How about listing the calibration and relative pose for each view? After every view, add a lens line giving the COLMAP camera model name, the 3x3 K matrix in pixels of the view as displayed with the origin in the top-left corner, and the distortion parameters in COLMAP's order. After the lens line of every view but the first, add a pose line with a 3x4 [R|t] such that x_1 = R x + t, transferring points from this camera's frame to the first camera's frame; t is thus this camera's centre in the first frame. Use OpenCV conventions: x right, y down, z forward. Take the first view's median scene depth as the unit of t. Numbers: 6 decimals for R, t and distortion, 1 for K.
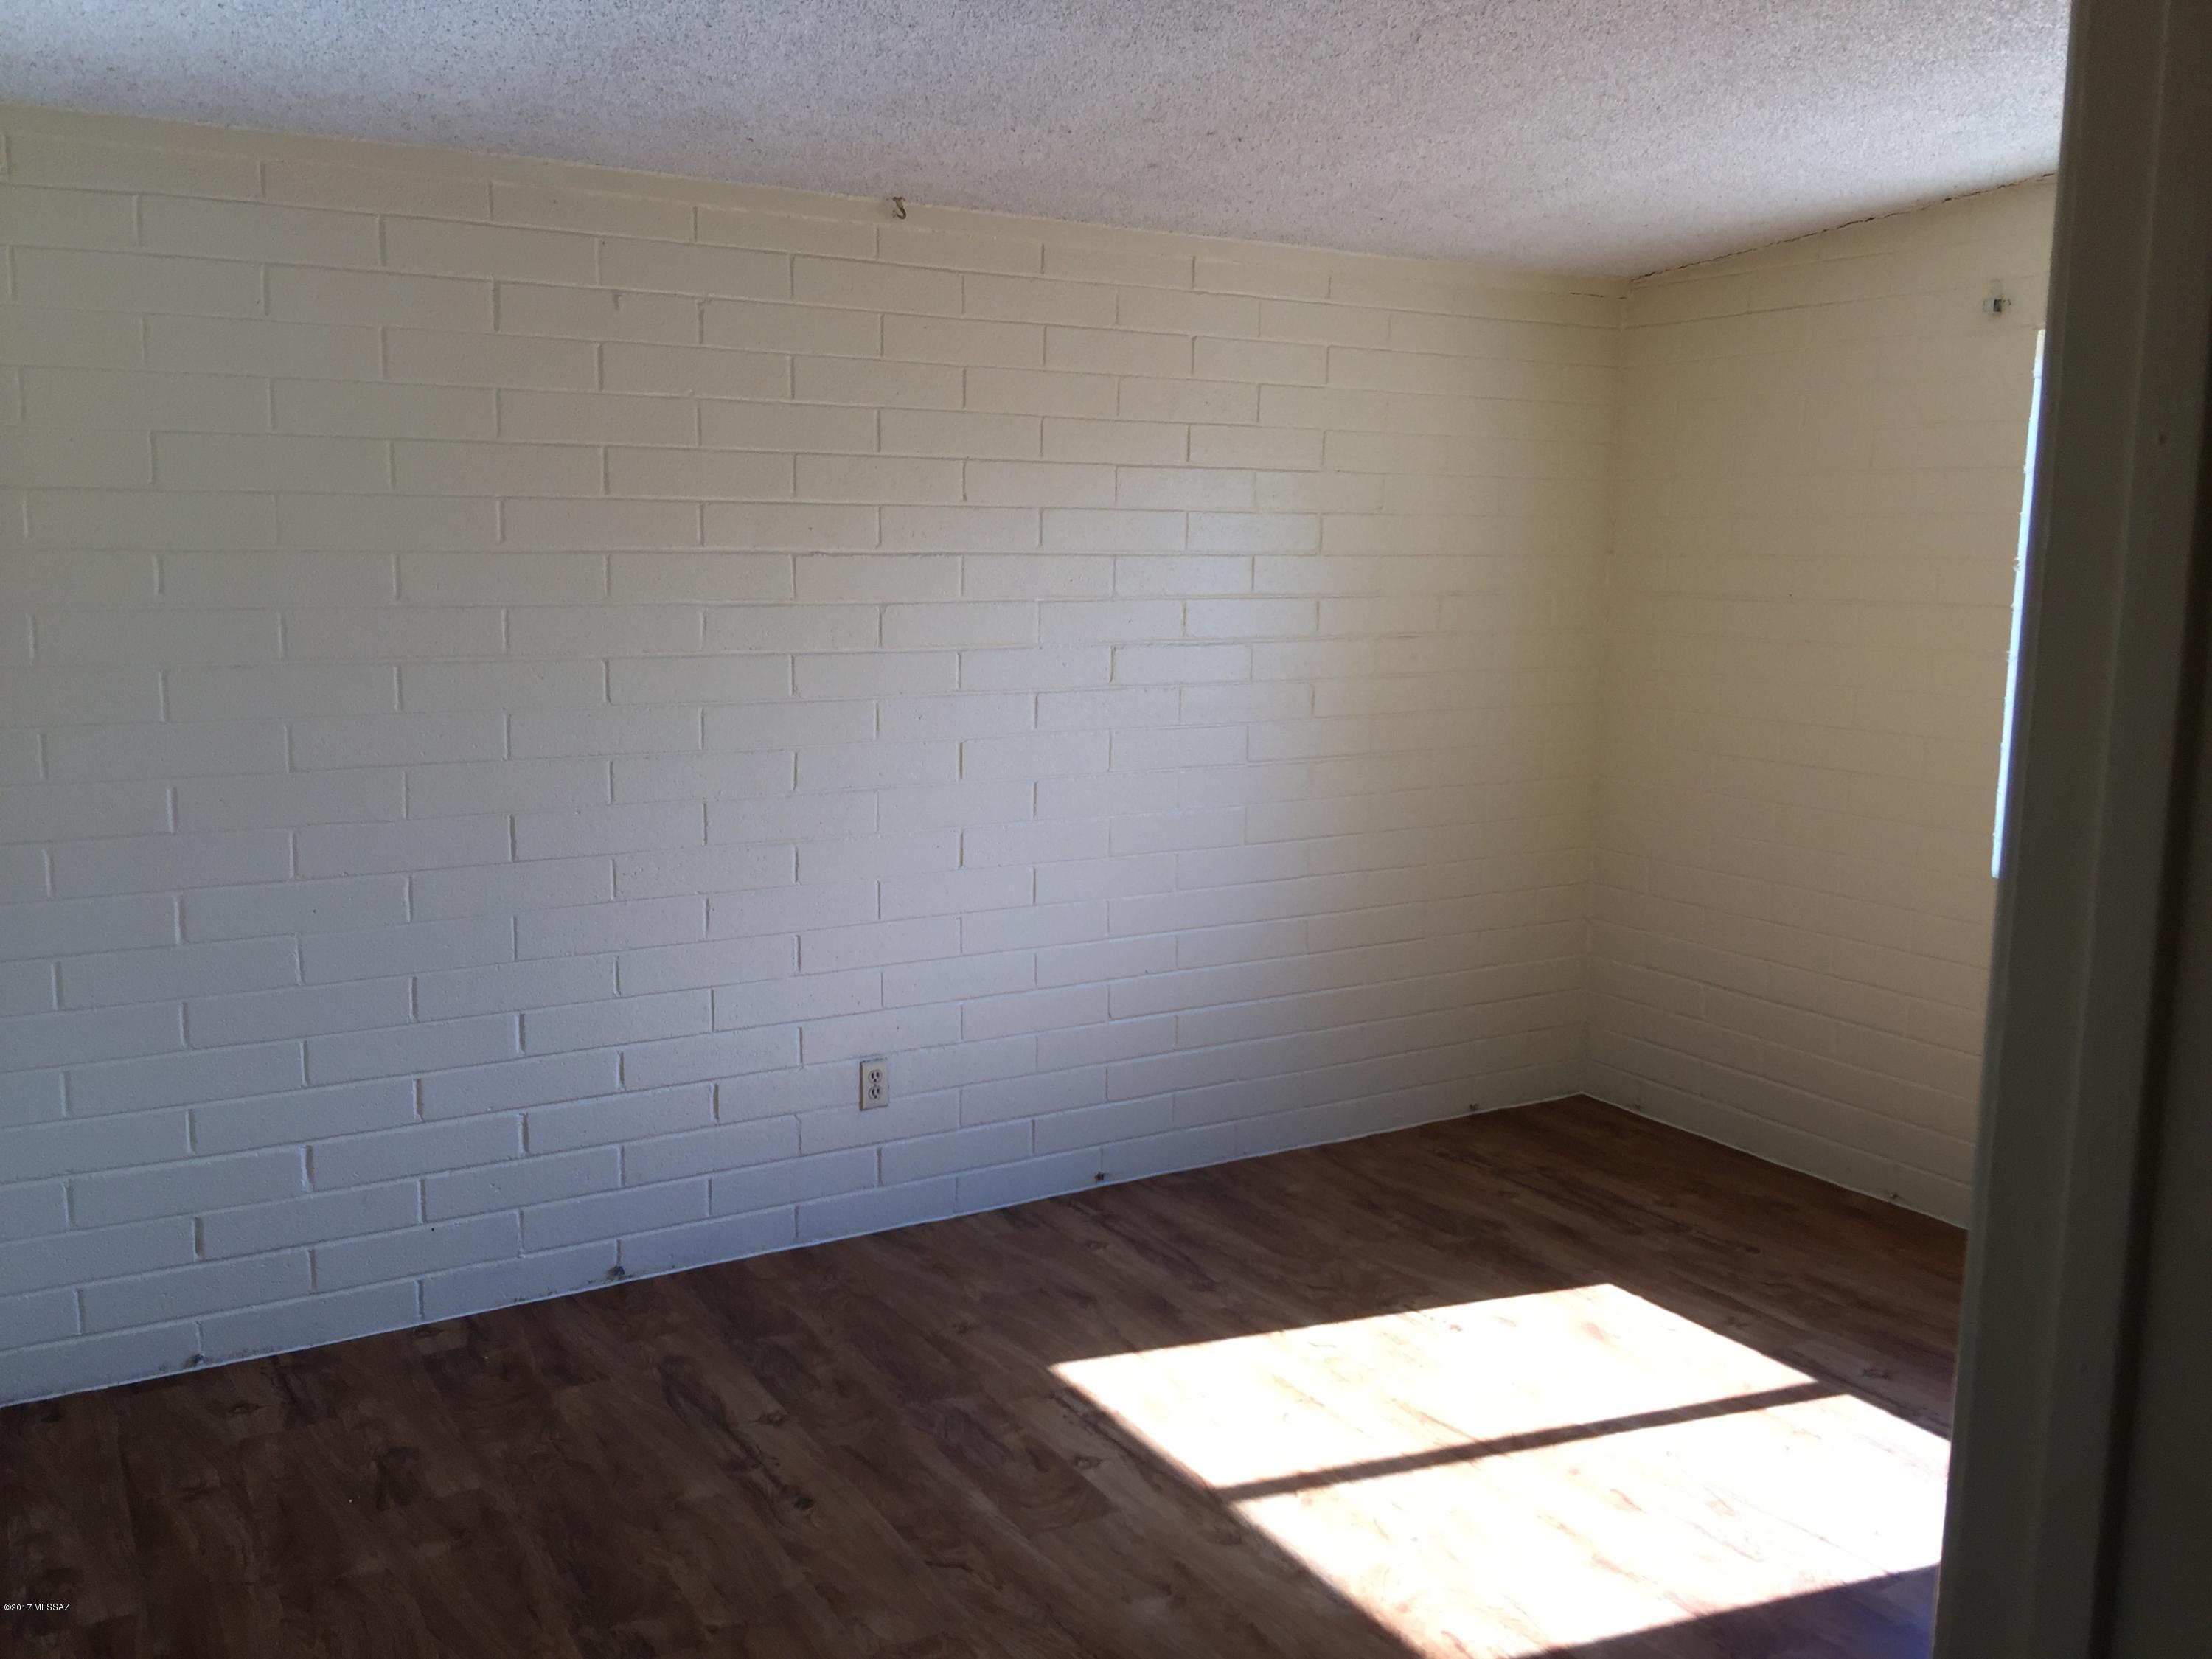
lens RADIAL K [[1869.3, 0, 1093.2], [0, 1869.3, 830.0], [0, 0, 1]] dist [0.078024, -0.134733]
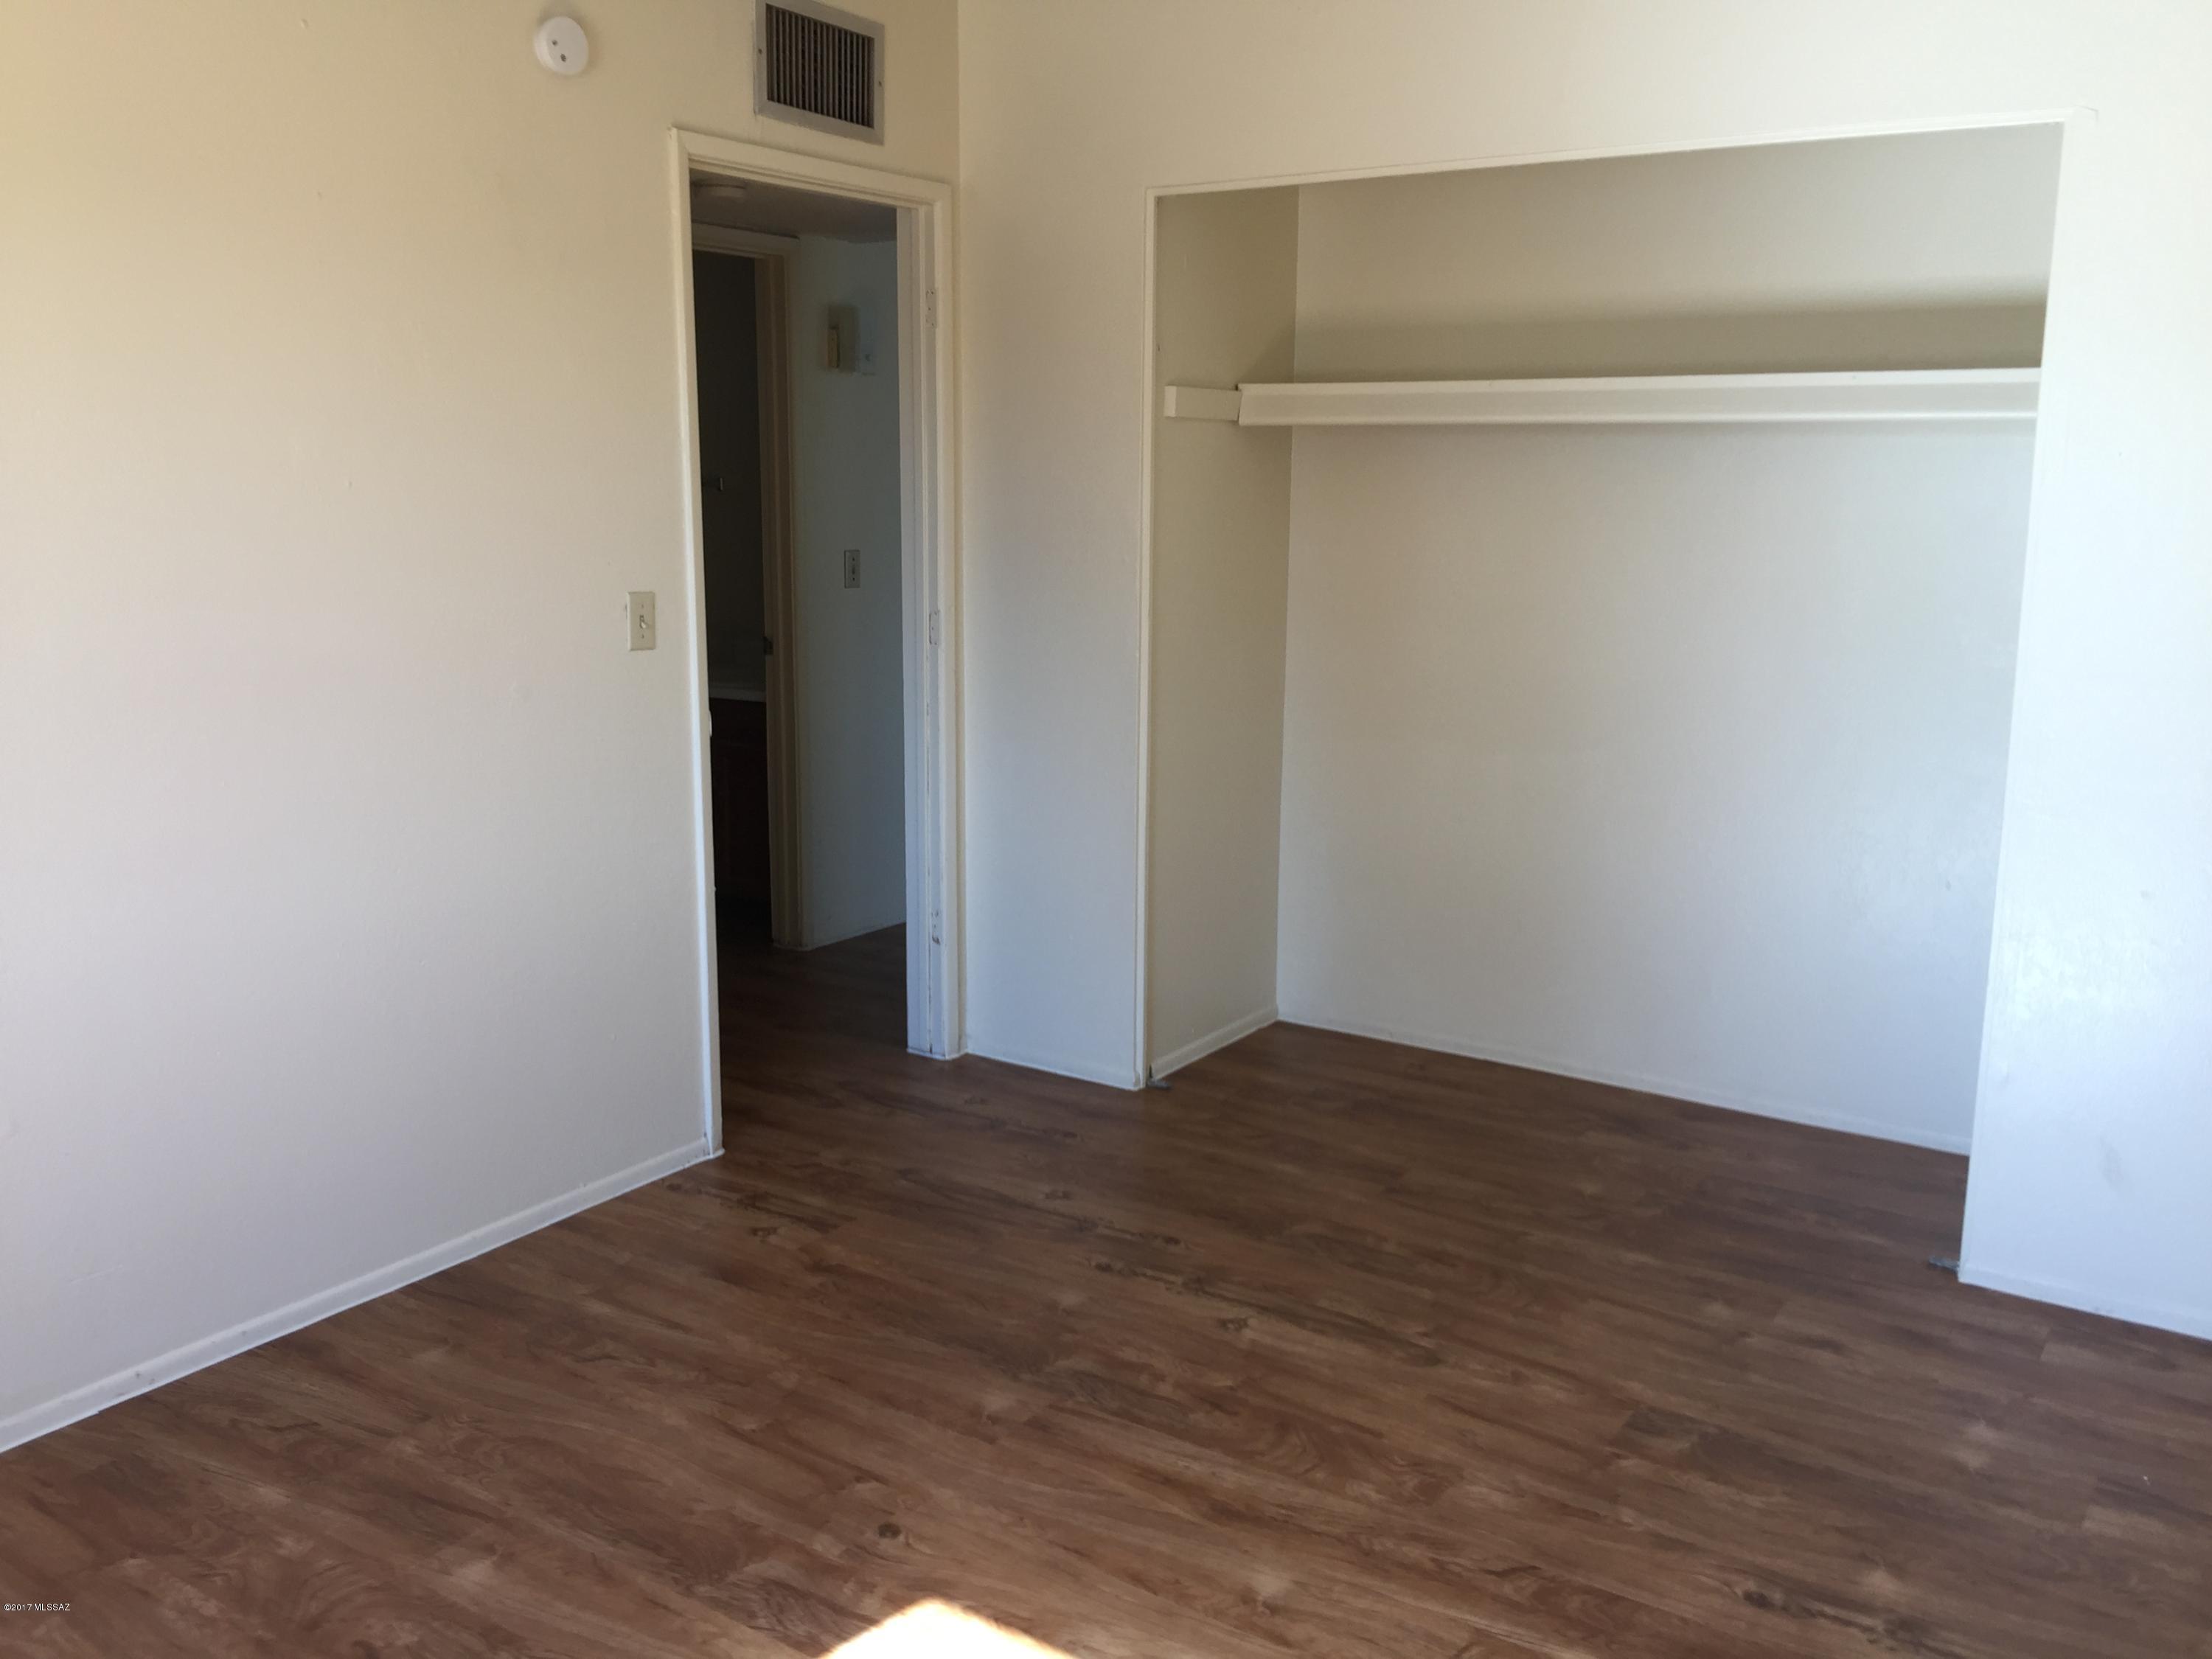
lens RADIAL K [[1869.3, 0, 1094.7], [0, 1869.3, 807.6], [0, 0, 1]] dist [0.078024, -0.134733]
pose [[-0.904766, 0.057654, -0.421989, 0.373071], [-0.086028, 0.945634, 0.313647, -0.163573], [0.417130, 0.320080, -0.850618, 1.309889]]
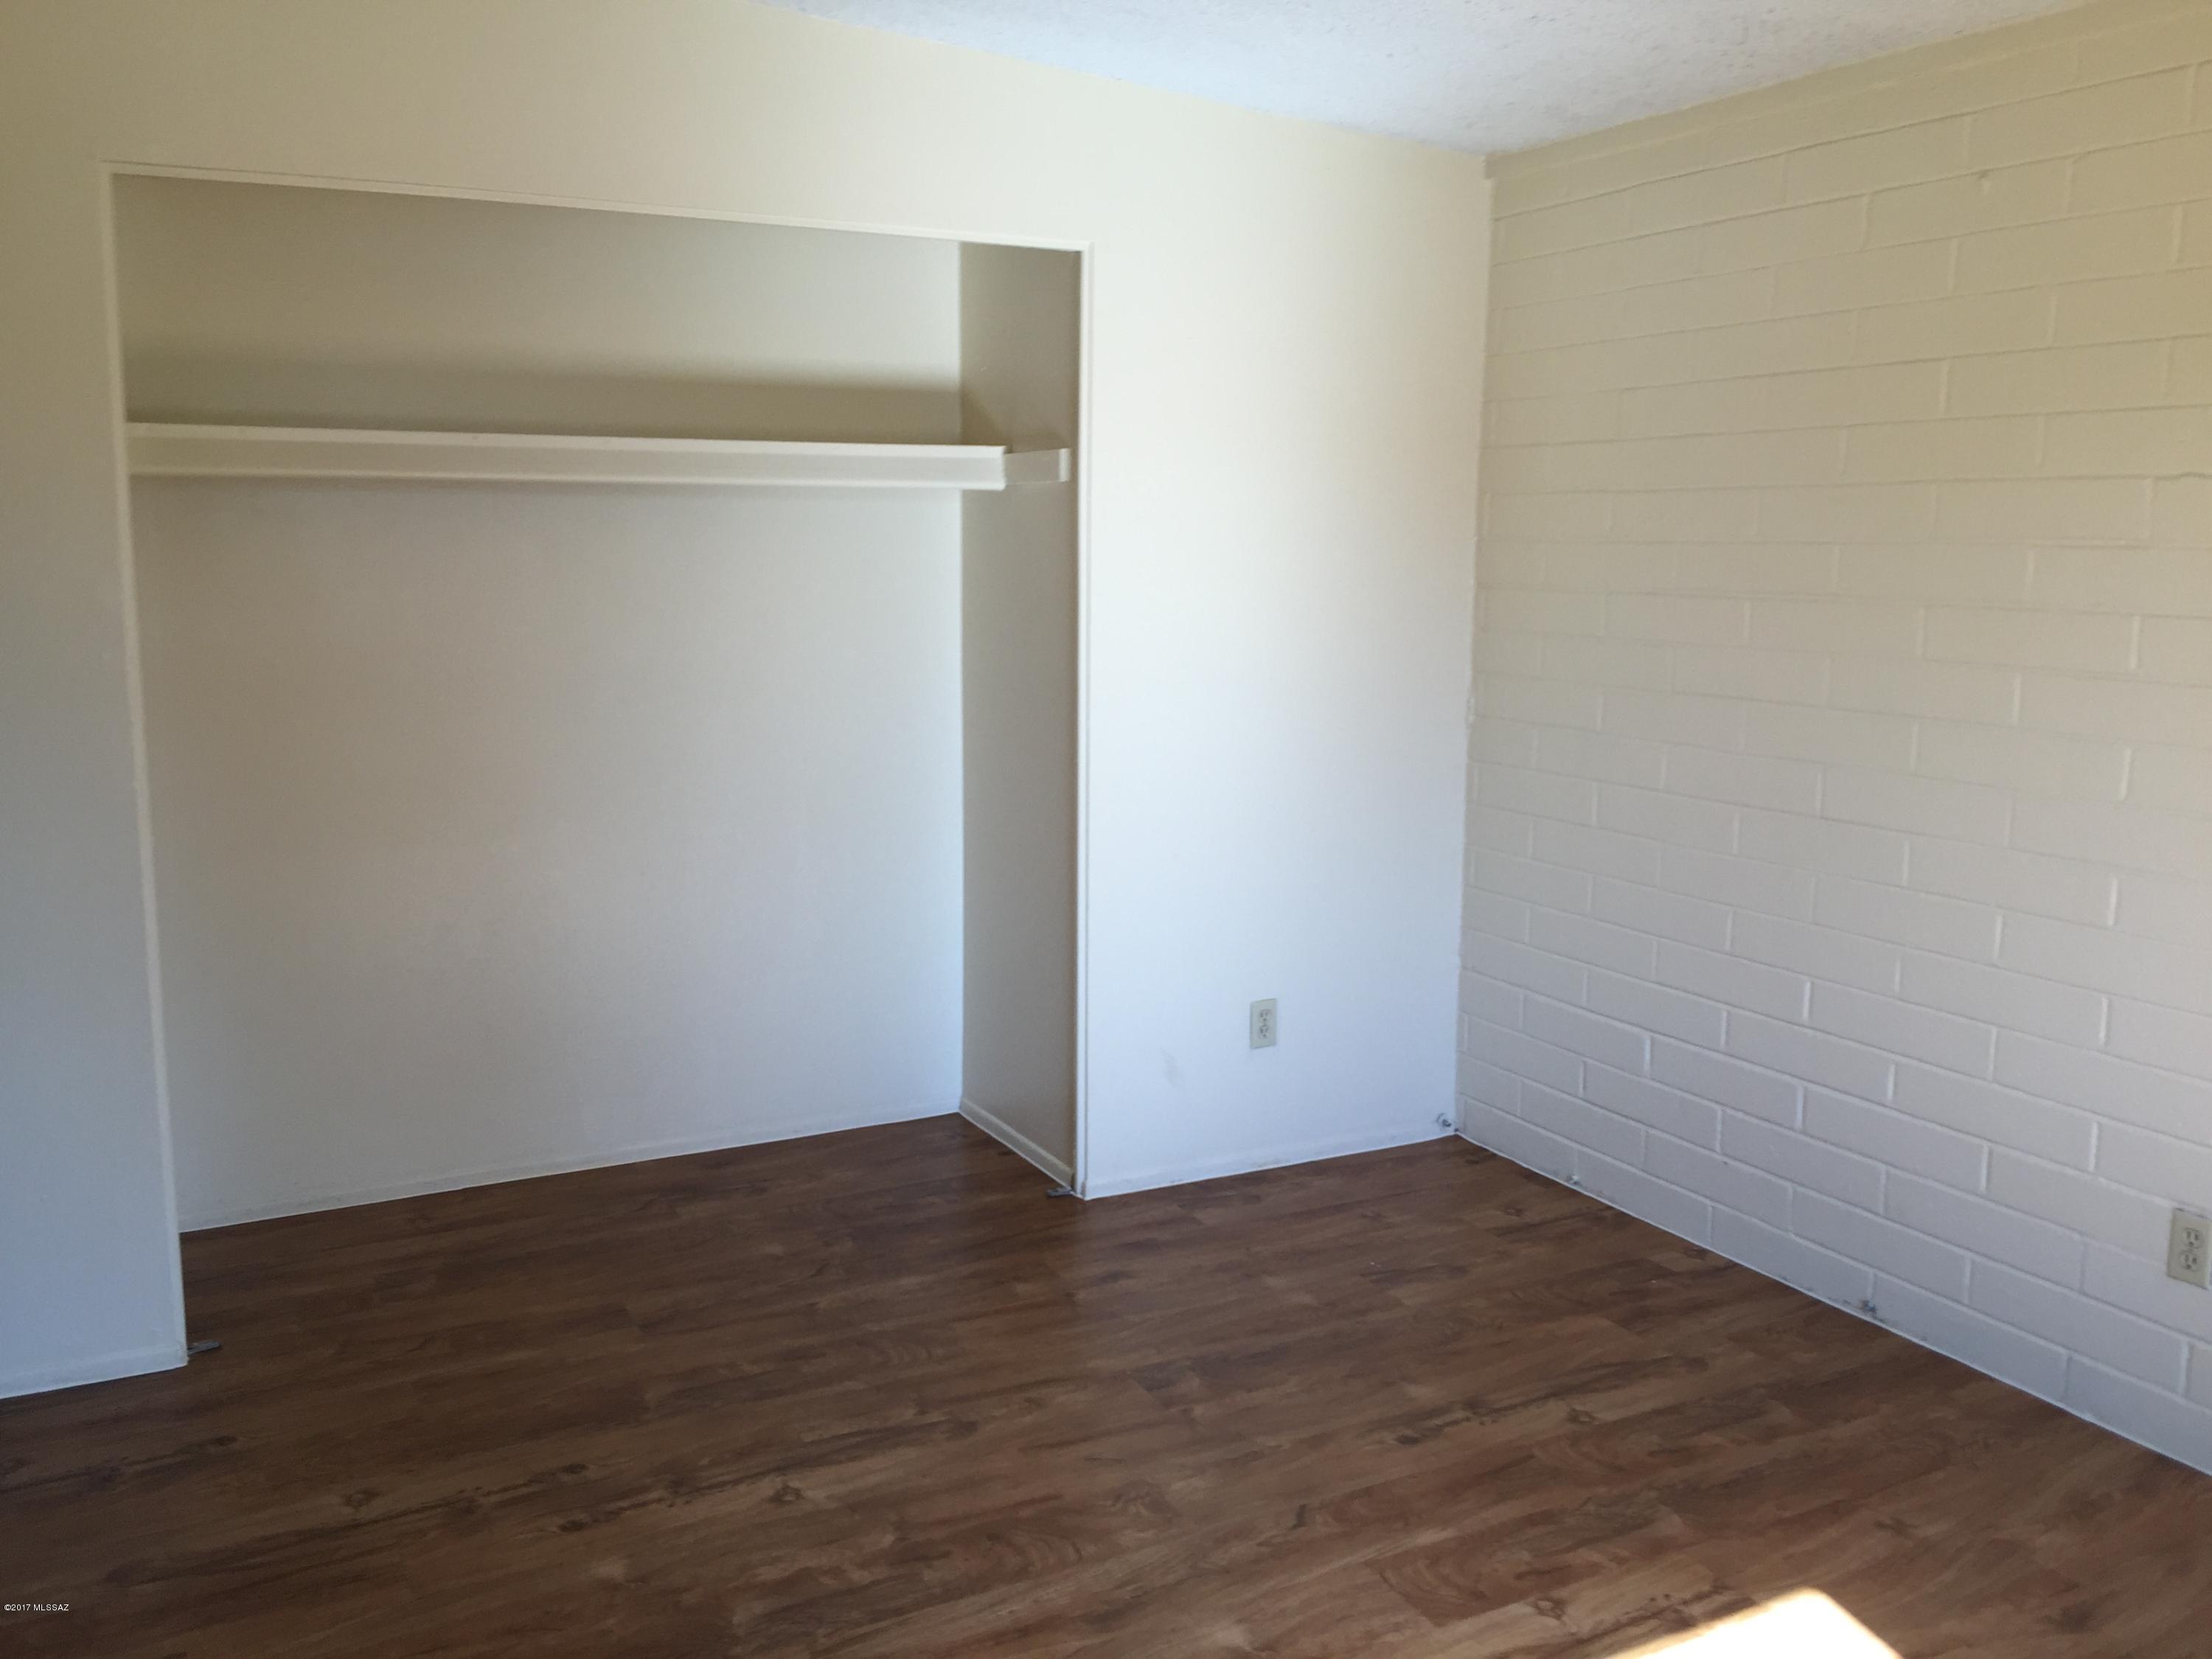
lens RADIAL K [[1869.3, 0, 1113.3], [0, 1869.3, 840.5], [0, 0, 1]] dist [0.078024, -0.134733]
pose [[-0.054840, 0.152869, -0.986724, 0.700652], [-0.160449, 0.974020, 0.159819, -0.071820], [0.985520, 0.167083, -0.028888, 0.744508]]
